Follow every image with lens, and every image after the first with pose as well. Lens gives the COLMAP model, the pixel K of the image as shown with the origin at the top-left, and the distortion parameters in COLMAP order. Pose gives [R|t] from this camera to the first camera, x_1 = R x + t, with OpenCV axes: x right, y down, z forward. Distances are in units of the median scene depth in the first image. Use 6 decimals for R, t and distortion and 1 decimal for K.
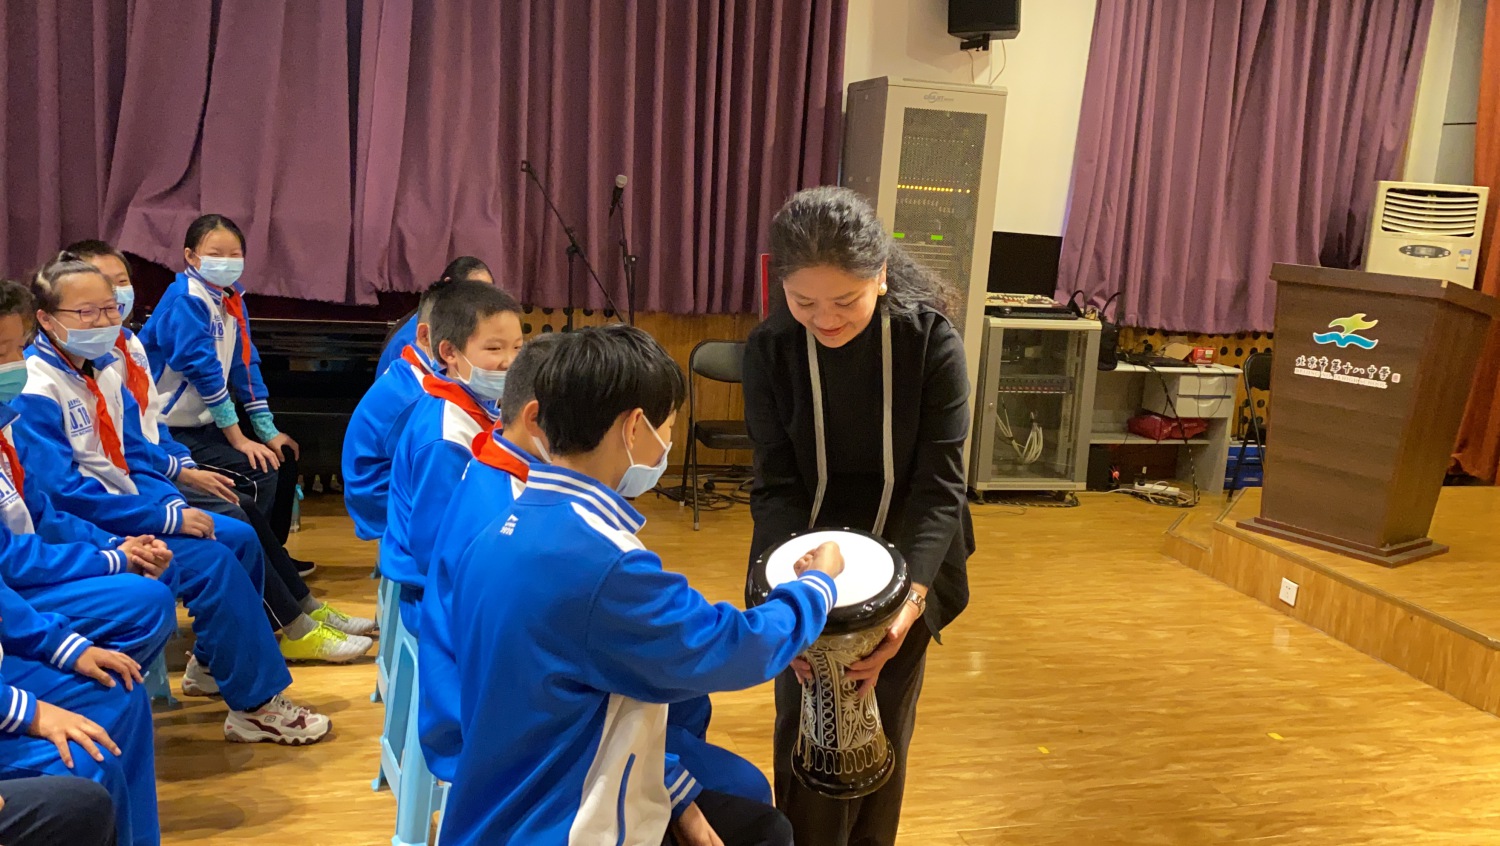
lens RADIAL K [[1312.4, 0, 739.0], [0, 1312.4, 412.2], [0, 0, 1]] dist [0.019368, -0.047792]
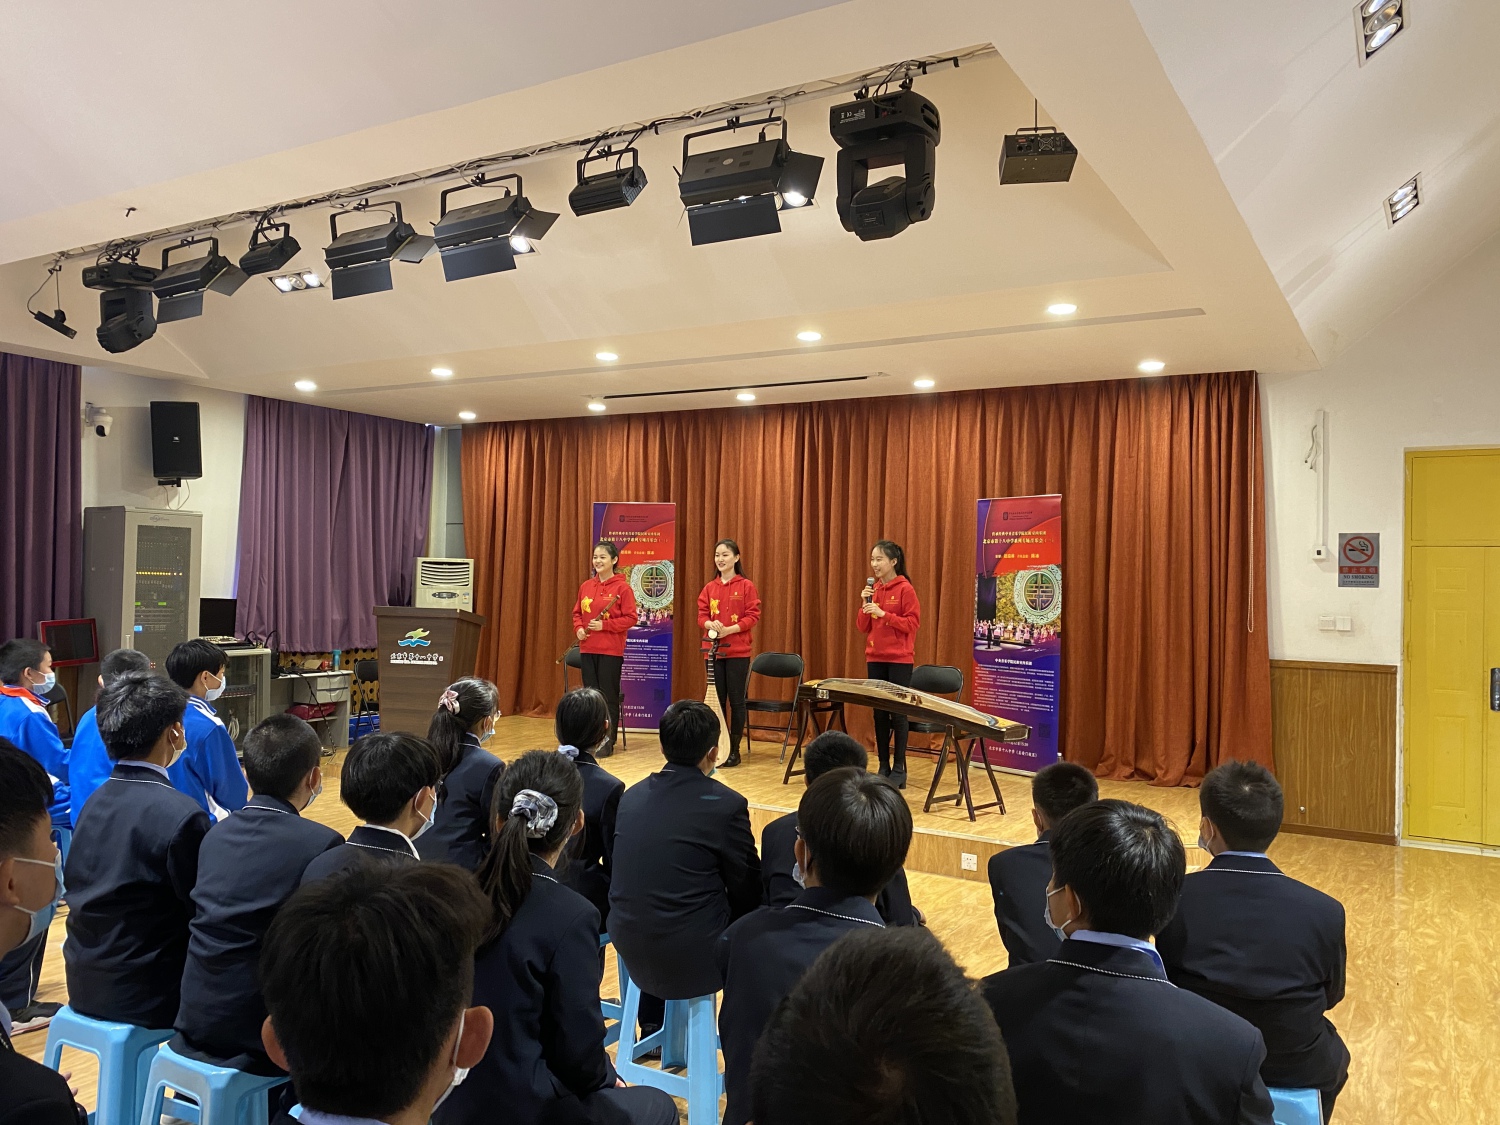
lens RADIAL K [[1163.9, 0, 749.2], [0, 1163.9, 556.7], [0, 0, 1]] dist [0.051541, -0.065125]
pose [[0.738089, -0.033556, 0.673868, -0.251760], [0.140569, 0.984494, -0.104942, 0.053224], [-0.659898, 0.172181, 0.731361, -0.462547]]
